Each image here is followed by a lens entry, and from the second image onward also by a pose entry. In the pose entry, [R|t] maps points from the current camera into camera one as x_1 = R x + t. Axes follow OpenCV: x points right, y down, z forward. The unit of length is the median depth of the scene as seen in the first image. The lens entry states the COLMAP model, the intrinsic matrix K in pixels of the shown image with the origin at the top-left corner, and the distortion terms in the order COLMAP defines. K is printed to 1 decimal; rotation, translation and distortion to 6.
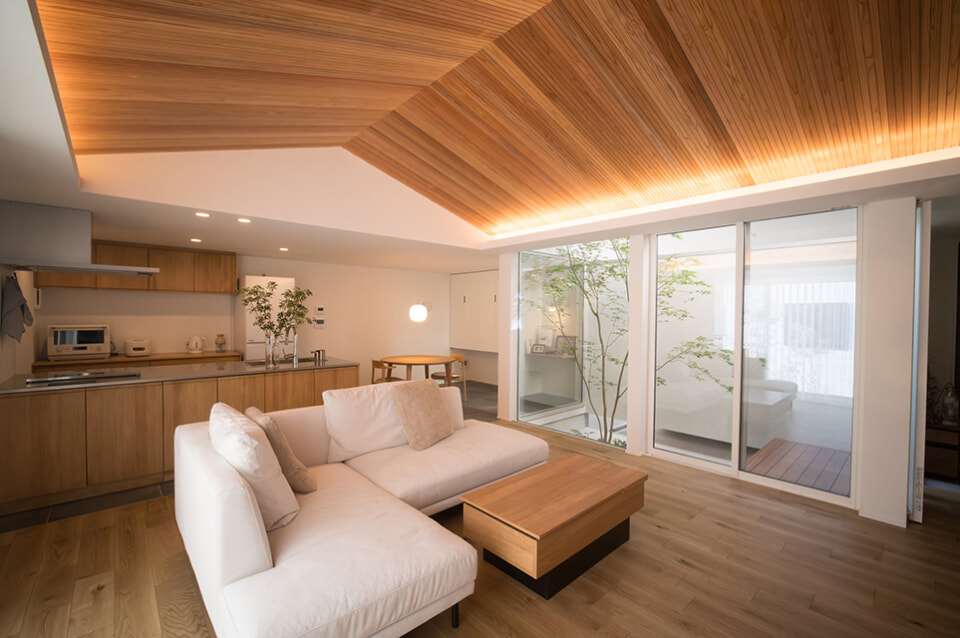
lens RADIAL K [[411.7, 0, 470.6], [0, 411.7, 317.3], [0, 0, 1]] dist [-0.013185, 0.001075]
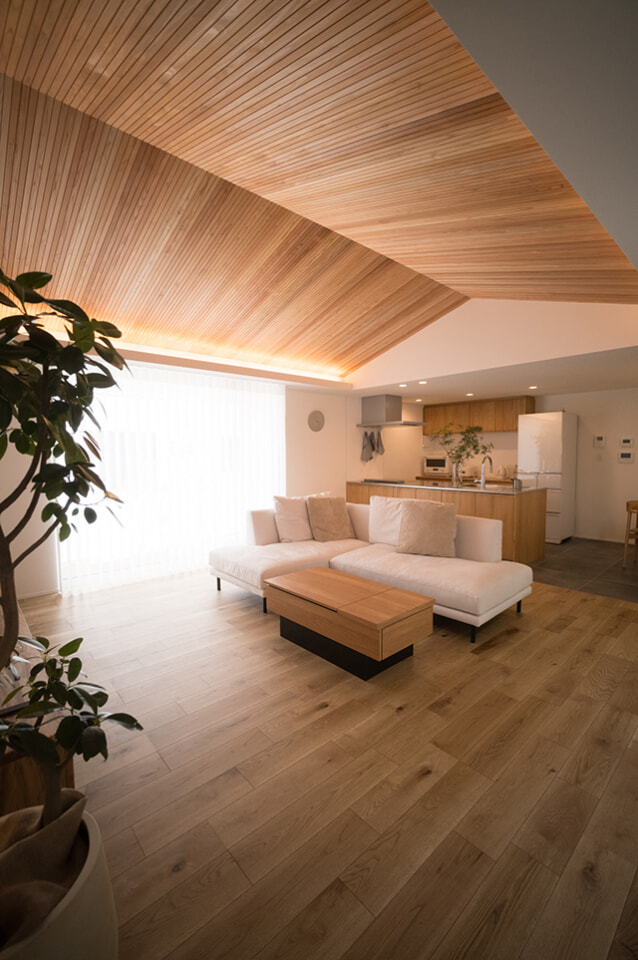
lens RADIAL K [[411.7, 0, 326.7], [0, 411.7, 481.6], [0, 0, 1]] dist [-0.013185, 0.001075]
pose [[0.028155, 0.062681, -0.997636, 0.713427], [-0.000932, 0.998033, 0.062679, 0.018150], [0.999603, -0.000835, 0.028158, 0.478339]]
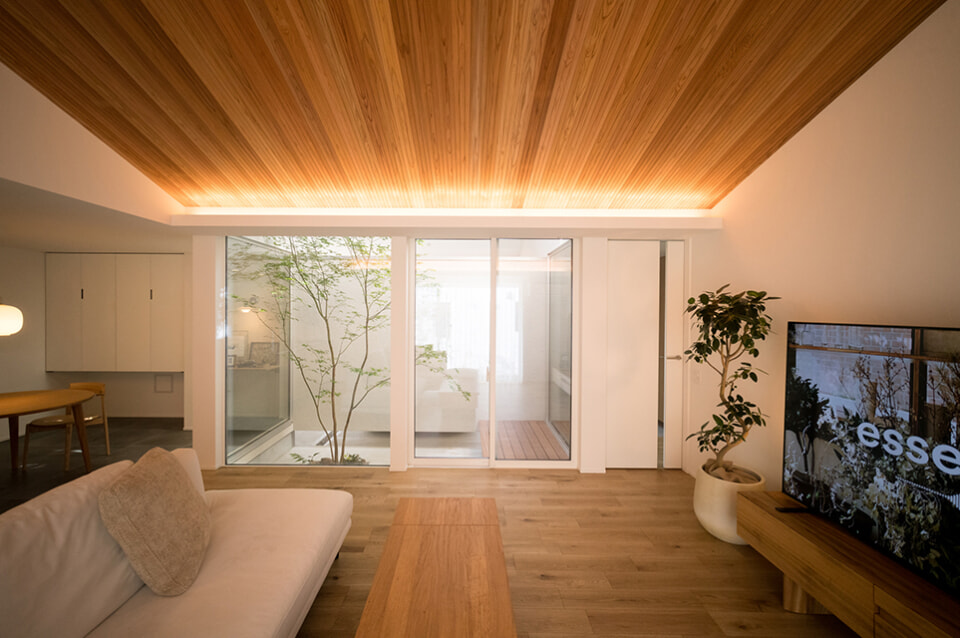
lens RADIAL K [[411.7, 0, 461.6], [0, 411.7, 311.1], [0, 0, 1]] dist [-0.013185, 0.001075]
pose [[0.667246, -0.012014, 0.744741, -0.172724], [0.007850, 0.999928, 0.009098, -0.032251], [-0.744796, -0.000225, 0.667292, 0.231902]]
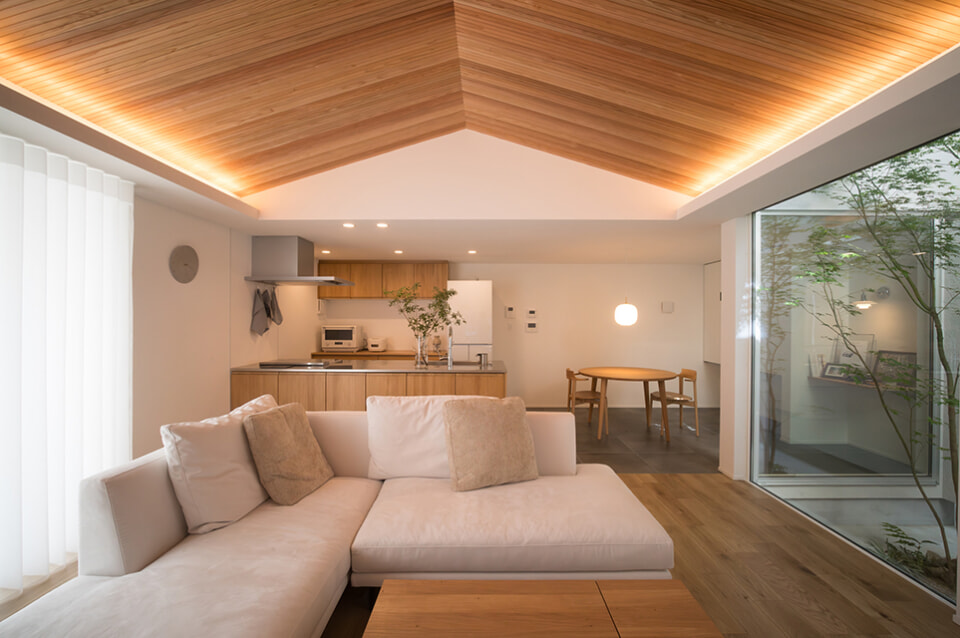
lens RADIAL K [[411.7, 0, 481.7], [0, 411.7, 319.7], [0, 0, 1]] dist [-0.013185, 0.001075]
pose [[0.748195, -0.004982, -0.663460, 0.261353], [-0.002399, 0.999945, -0.010215, 0.012000], [0.663475, 0.009234, 0.748142, 0.296939]]
